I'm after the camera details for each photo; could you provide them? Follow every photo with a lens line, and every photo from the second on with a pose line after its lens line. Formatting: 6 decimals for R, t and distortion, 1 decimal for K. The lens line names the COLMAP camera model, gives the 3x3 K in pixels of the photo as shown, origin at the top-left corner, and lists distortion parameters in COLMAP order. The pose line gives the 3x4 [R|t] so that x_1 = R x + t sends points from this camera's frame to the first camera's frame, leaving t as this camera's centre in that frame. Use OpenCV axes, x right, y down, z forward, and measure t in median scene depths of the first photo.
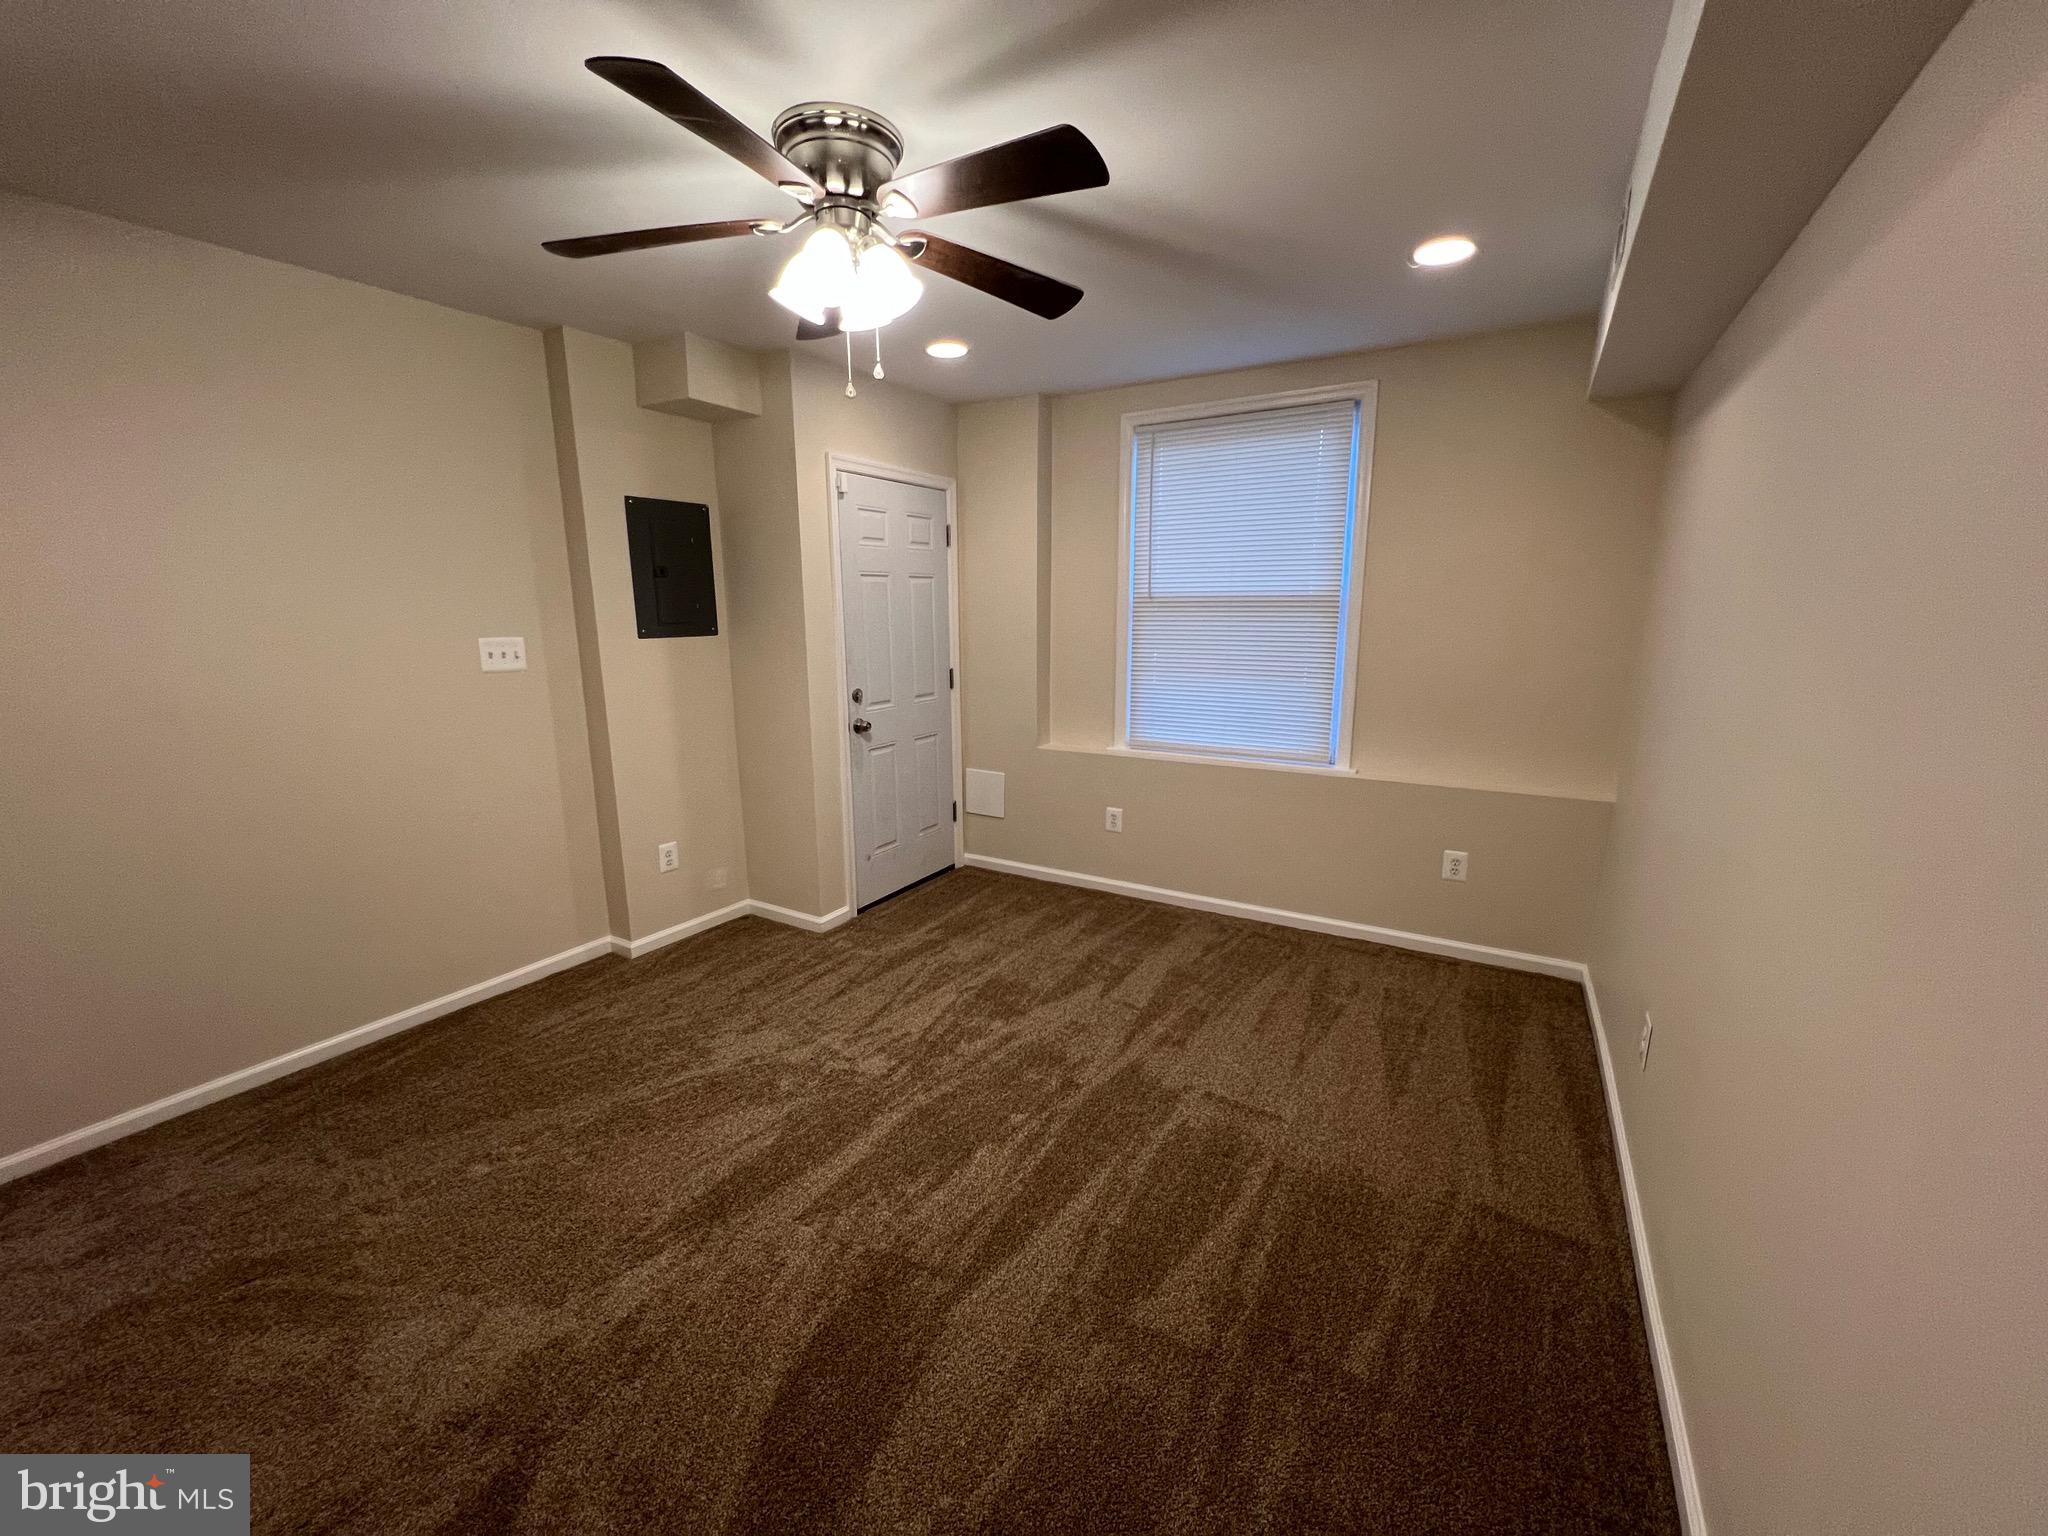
lens RADIAL K [[816.9, 0, 1022.8], [0, 816.9, 766.1], [0, 0, 1]] dist [-0.000424, 0.000310]
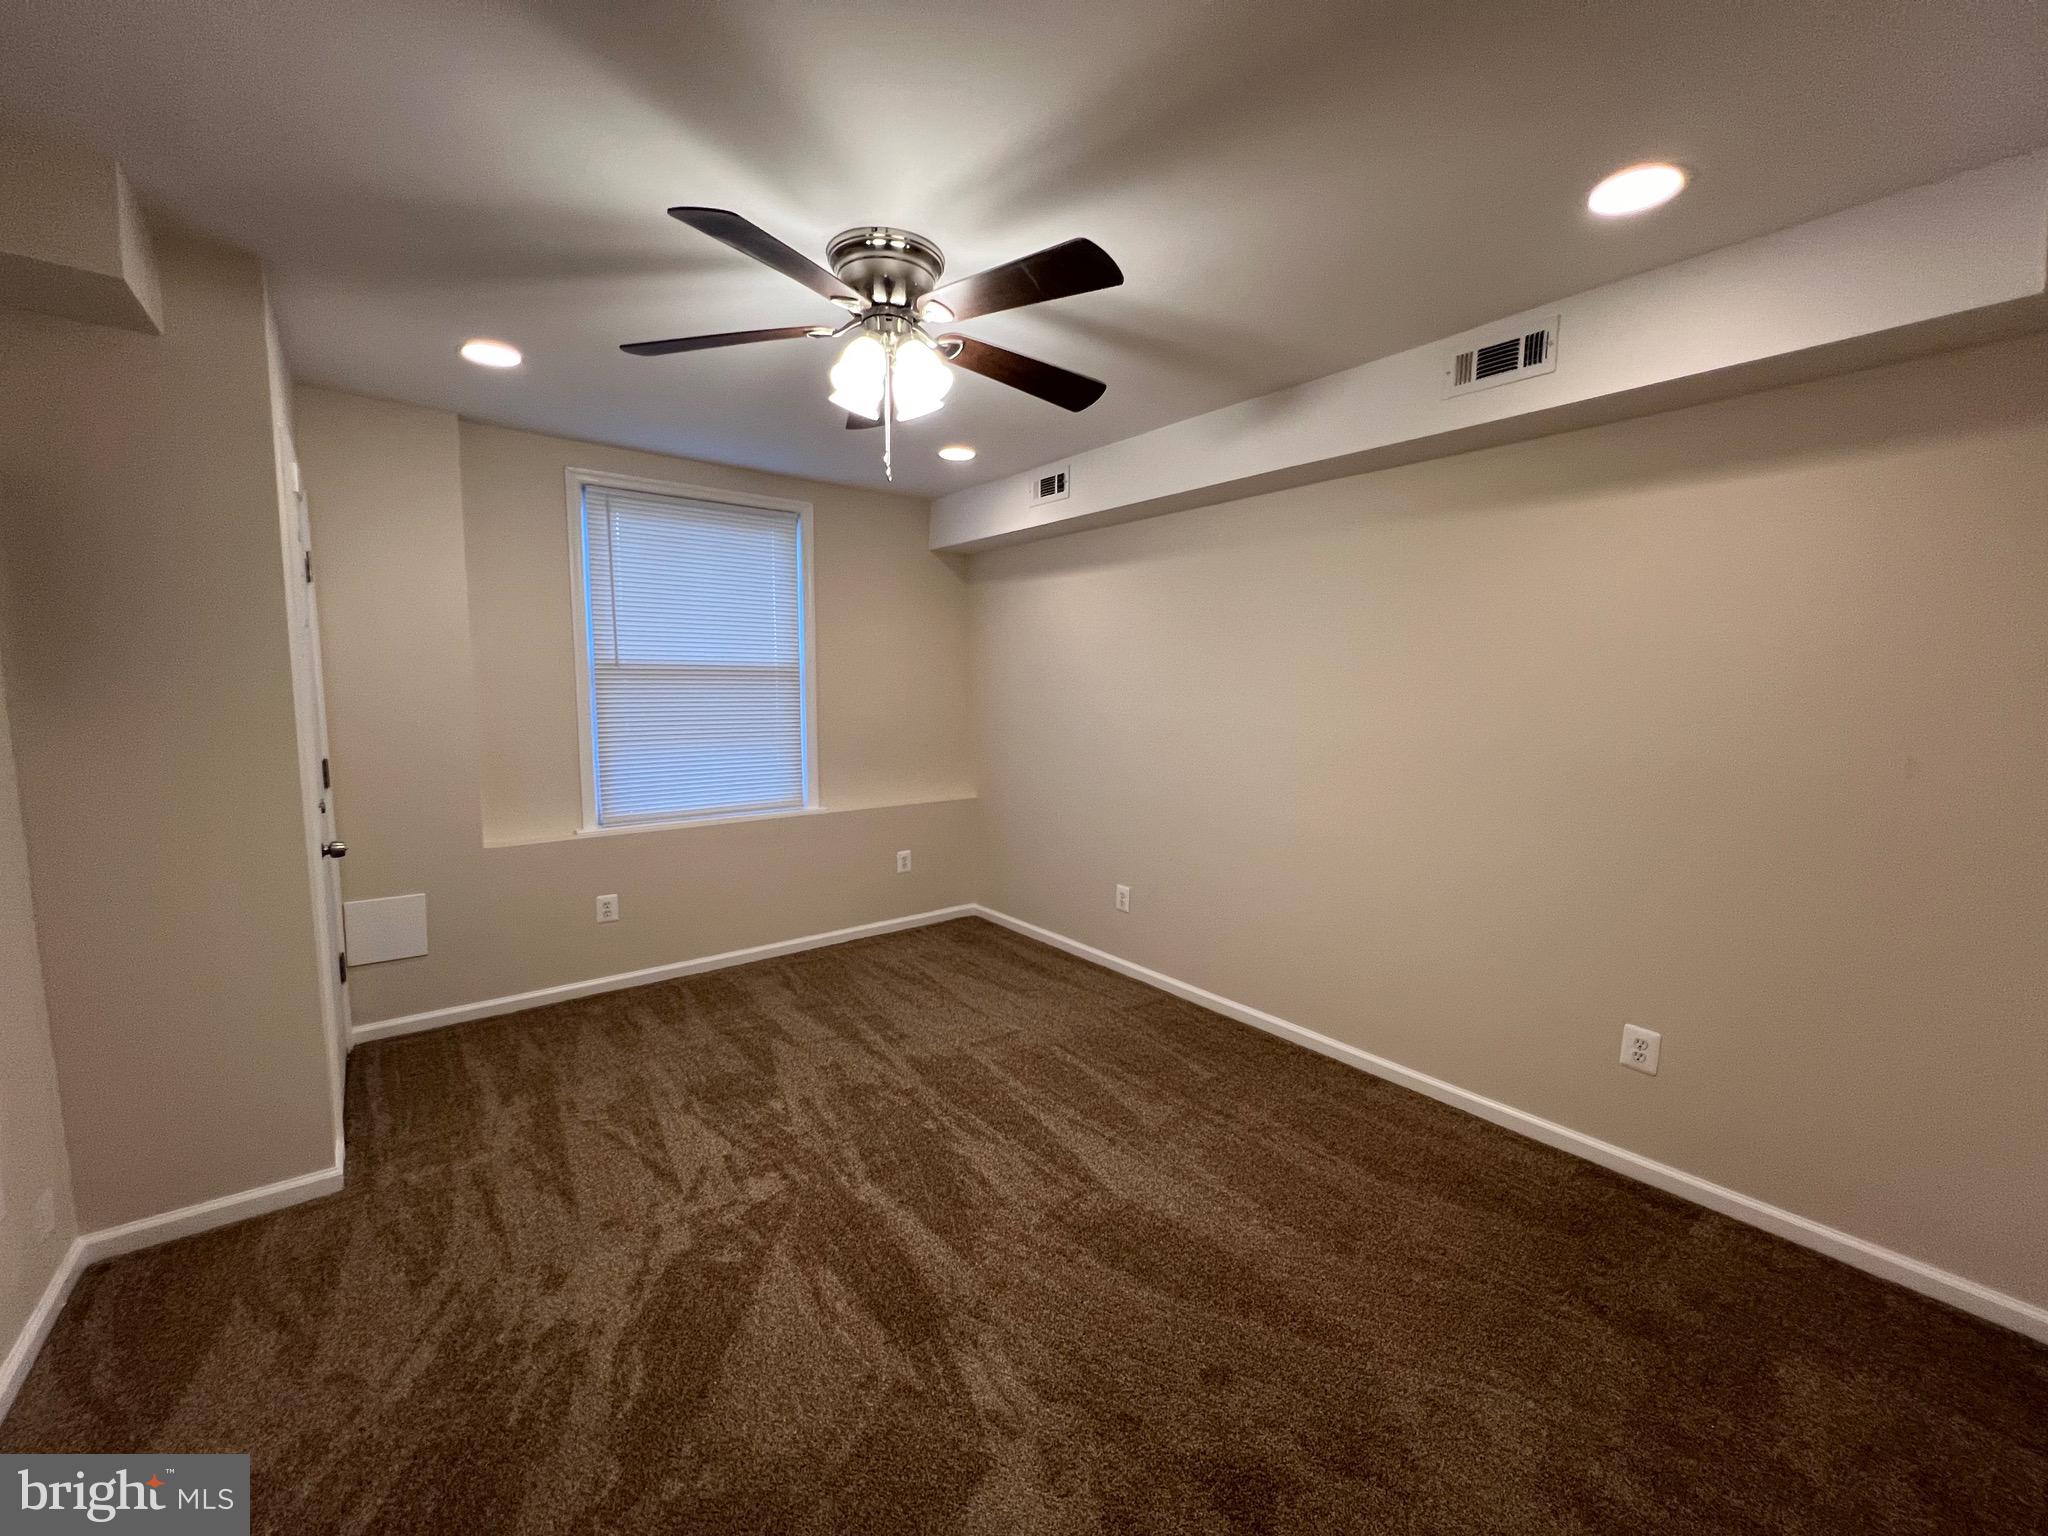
lens RADIAL K [[816.9, 0, 1025.2], [0, 816.9, 763.9], [0, 0, 1]] dist [-0.000424, 0.000310]
pose [[0.354584, -0.087665, 0.930906, -0.617068], [0.172332, 0.984666, 0.027086, -0.040178], [-0.919006, 0.150821, 0.364254, 0.257636]]
